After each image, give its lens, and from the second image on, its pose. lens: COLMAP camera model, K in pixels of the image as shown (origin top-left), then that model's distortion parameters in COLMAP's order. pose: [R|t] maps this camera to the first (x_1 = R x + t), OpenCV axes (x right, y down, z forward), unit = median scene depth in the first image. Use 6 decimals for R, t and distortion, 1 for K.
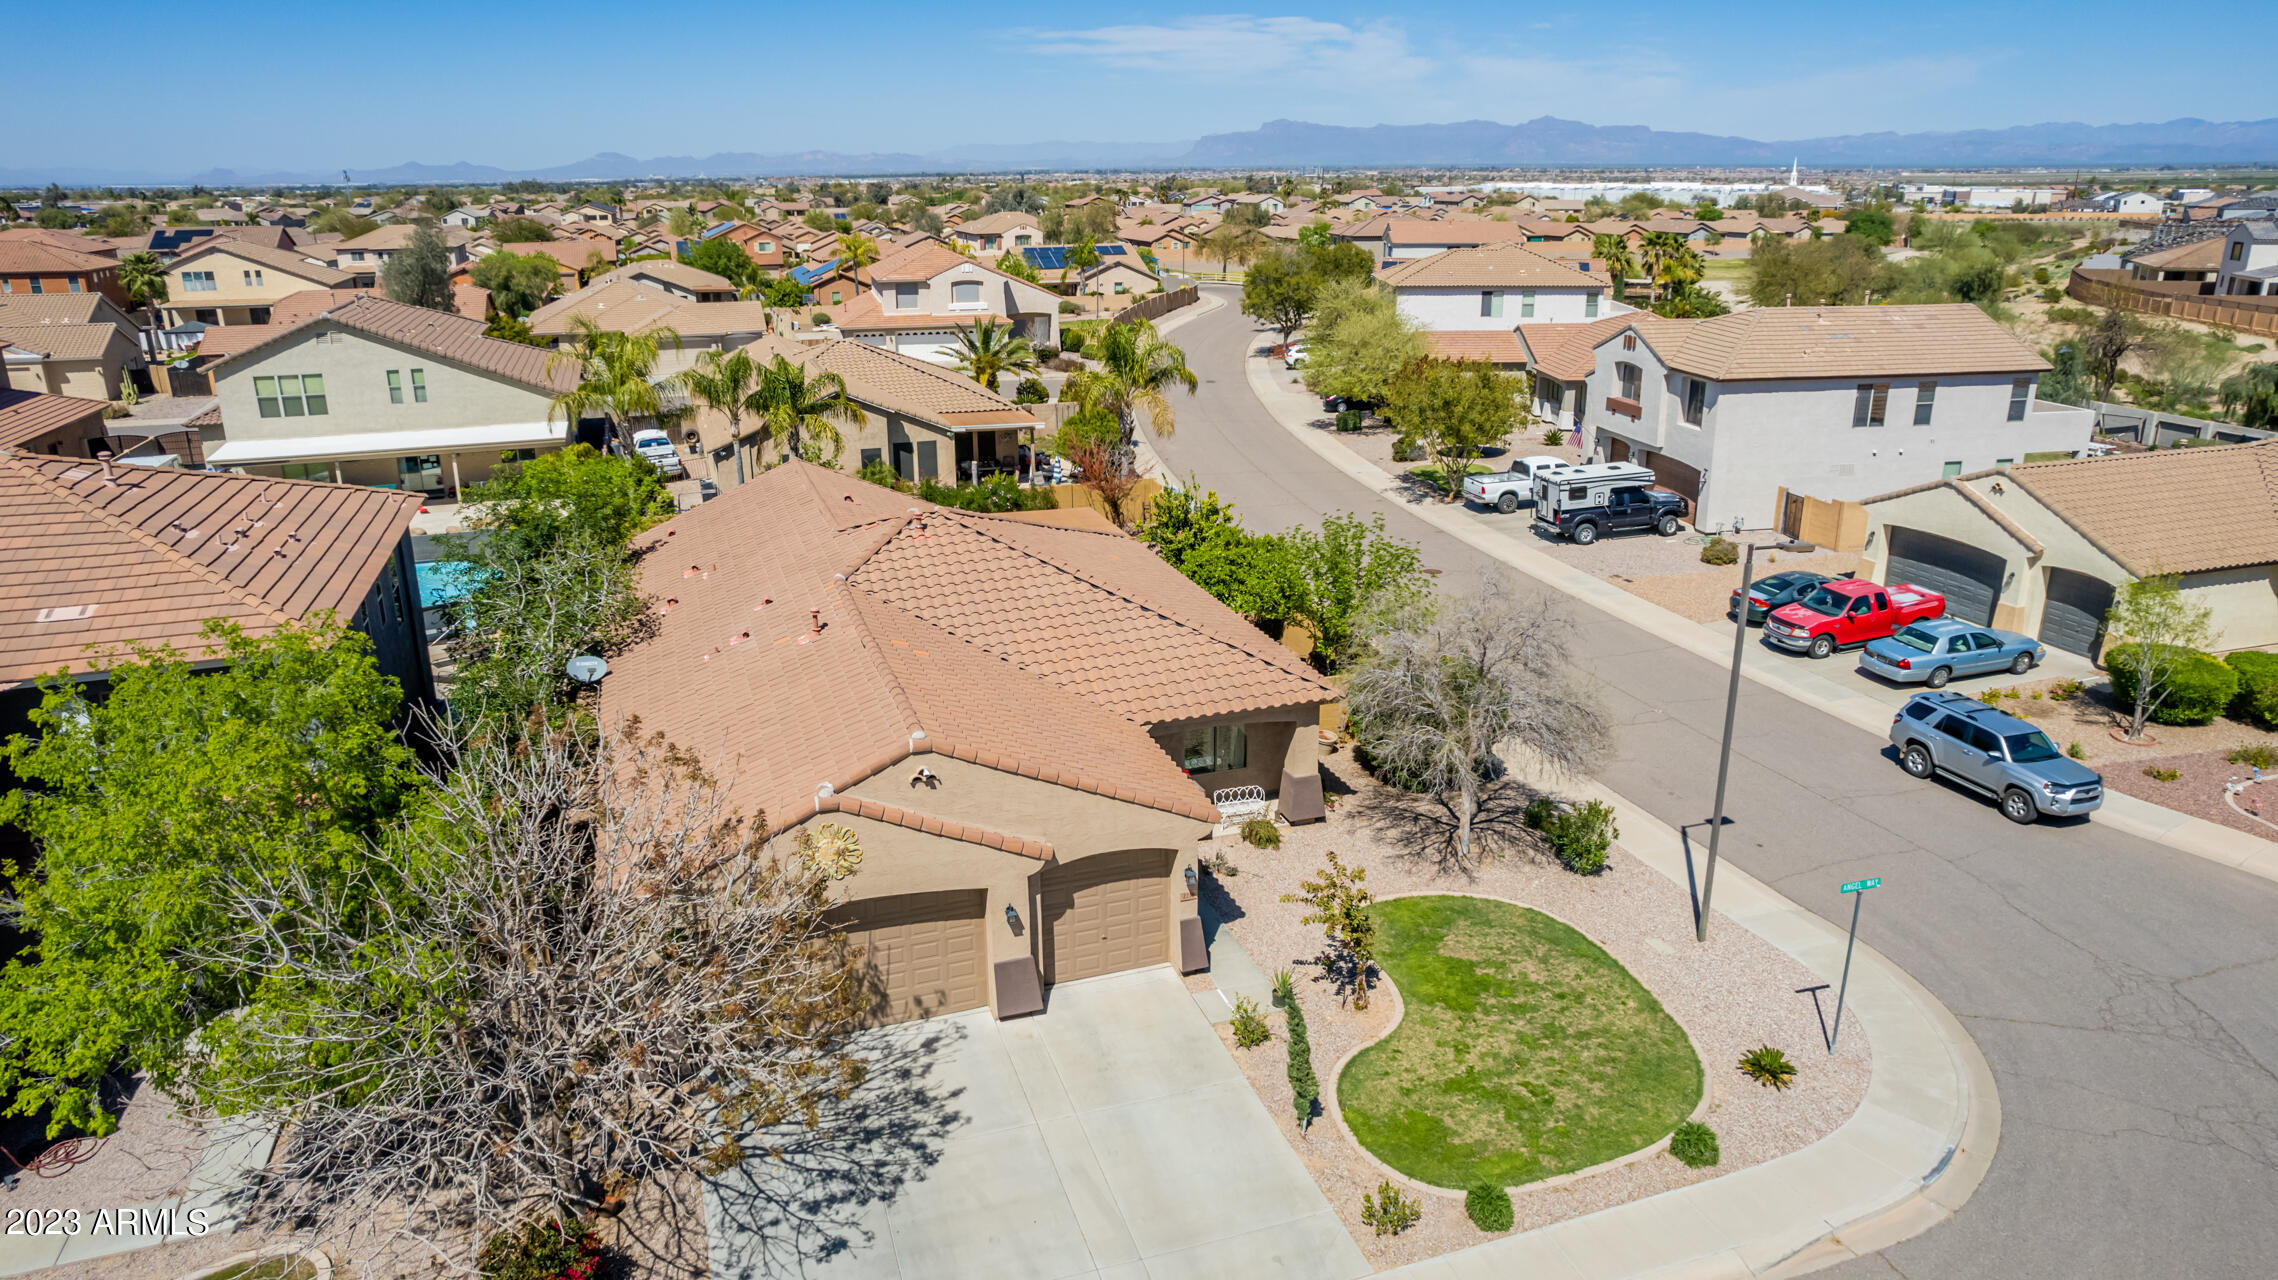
lens RADIAL K [[1456.3, 0, 1151.7], [0, 1456.3, 618.2], [0, 0, 1]] dist [-0.077292, 0.069342]
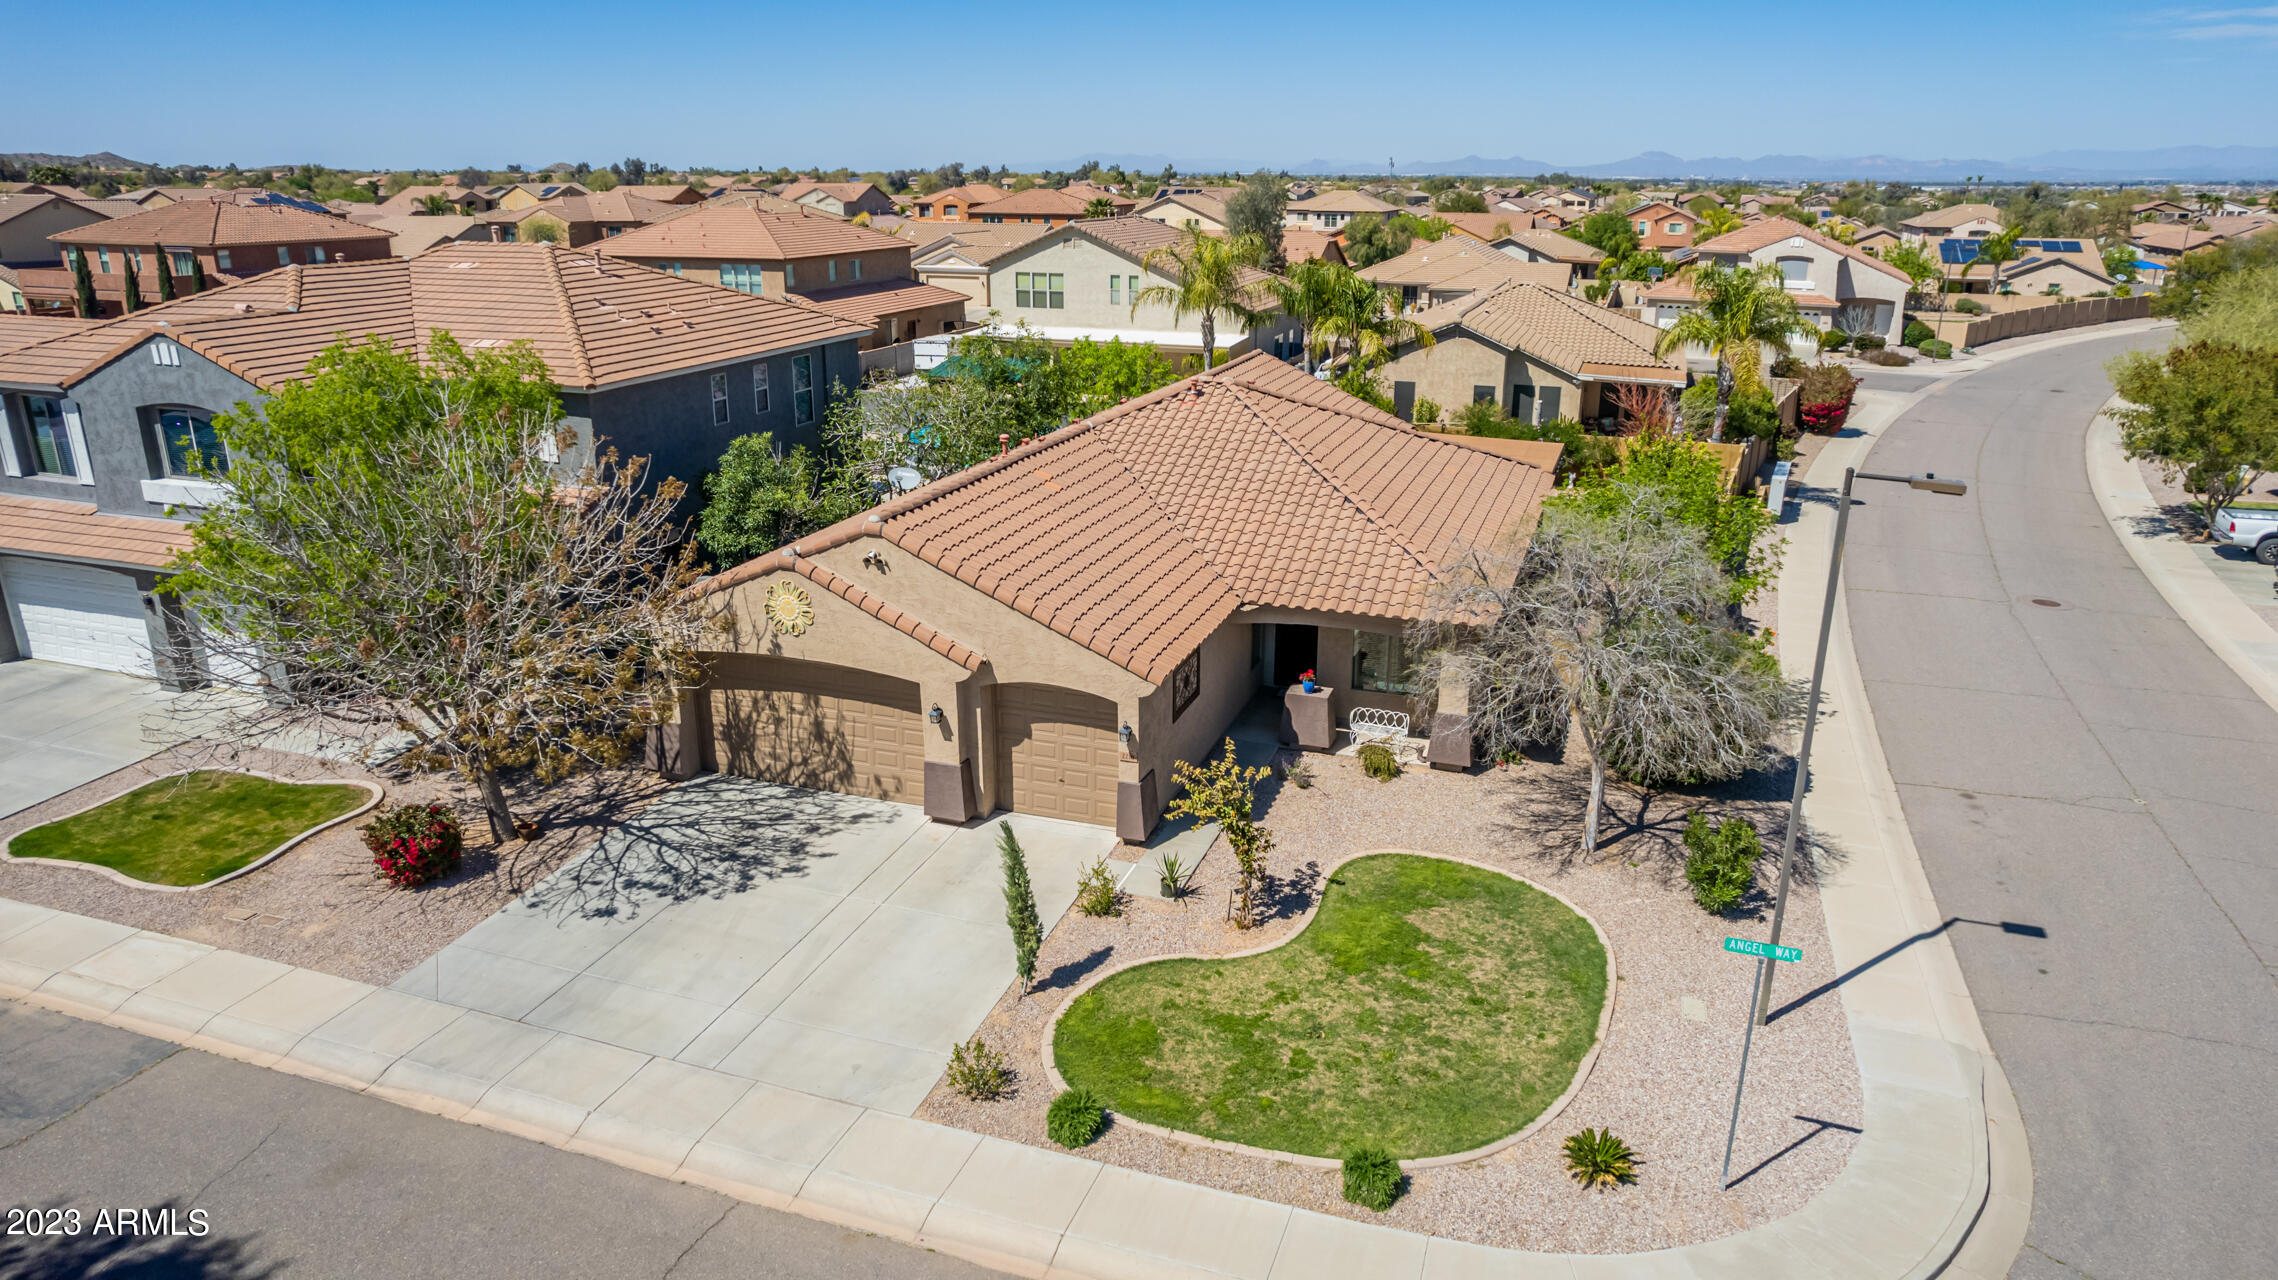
lens RADIAL K [[1456.3, 0, 1149.9], [0, 1456.3, 630.3], [0, 0, 1]] dist [-0.077292, 0.069342]
pose [[0.785329, 0.197593, -0.586698, 0.347267], [-0.192905, 0.978618, 0.071372, 0.025401], [0.588256, 0.057127, 0.806654, 0.149946]]
